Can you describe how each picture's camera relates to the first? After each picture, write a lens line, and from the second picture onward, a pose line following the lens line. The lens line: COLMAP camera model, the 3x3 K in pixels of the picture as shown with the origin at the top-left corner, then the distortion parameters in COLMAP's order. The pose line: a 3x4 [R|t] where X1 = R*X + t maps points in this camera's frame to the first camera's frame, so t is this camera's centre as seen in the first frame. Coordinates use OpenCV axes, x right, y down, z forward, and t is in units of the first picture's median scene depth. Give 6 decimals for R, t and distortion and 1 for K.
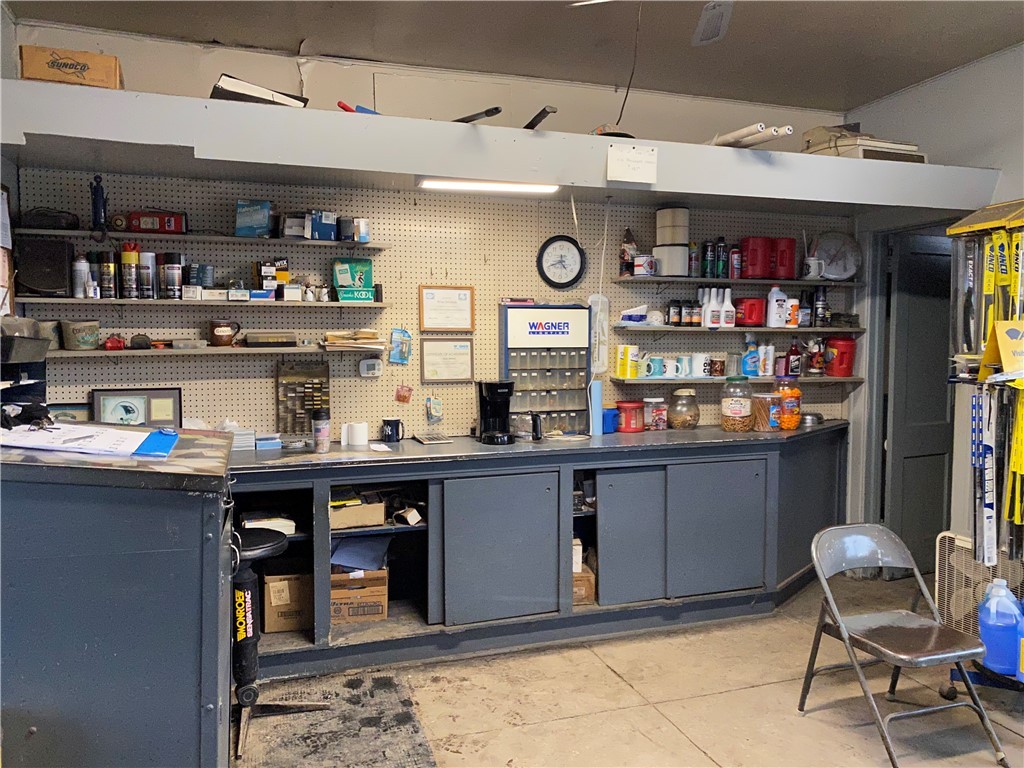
lens RADIAL K [[793.9, 0, 512.0], [0, 793.9, 384.0], [0, 0, 1]] dist [-0.006595, -0.003677]
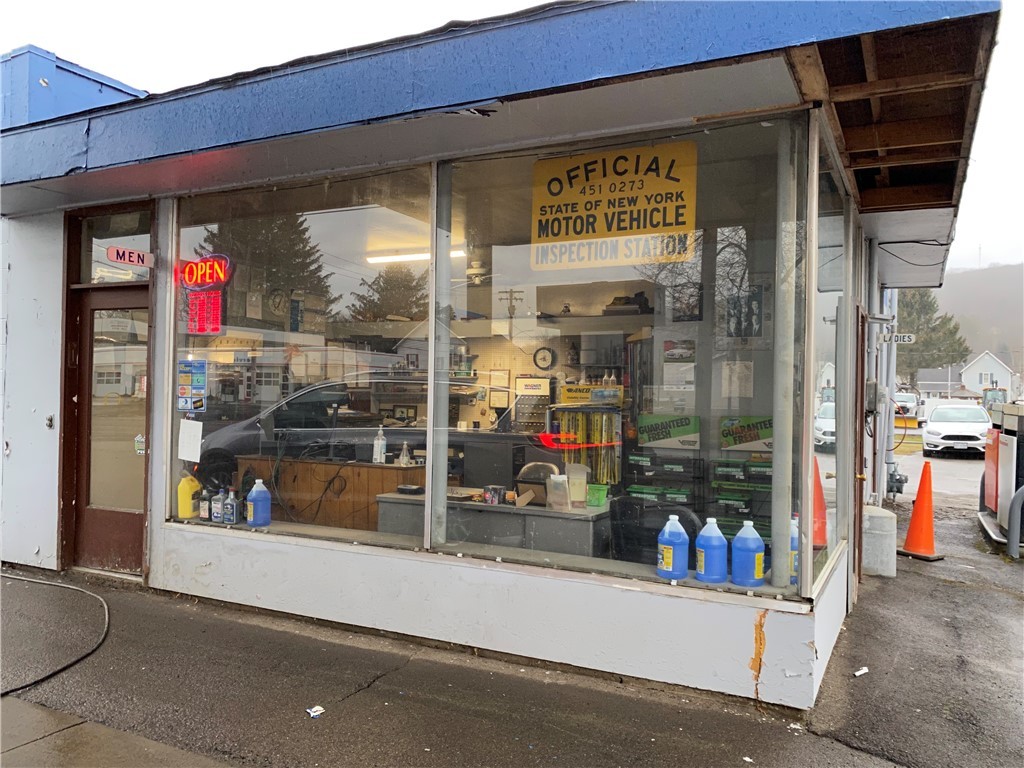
lens RADIAL K [[793.9, 0, 512.0], [0, 793.9, 384.0], [0, 0, 1]] dist [-0.006595, -0.003677]
pose [[0.694230, 0.007898, -0.719710, 1.766700], [-0.062002, 0.996879, -0.048867, 0.041813], [0.717078, 0.078548, 0.692553, -0.707766]]
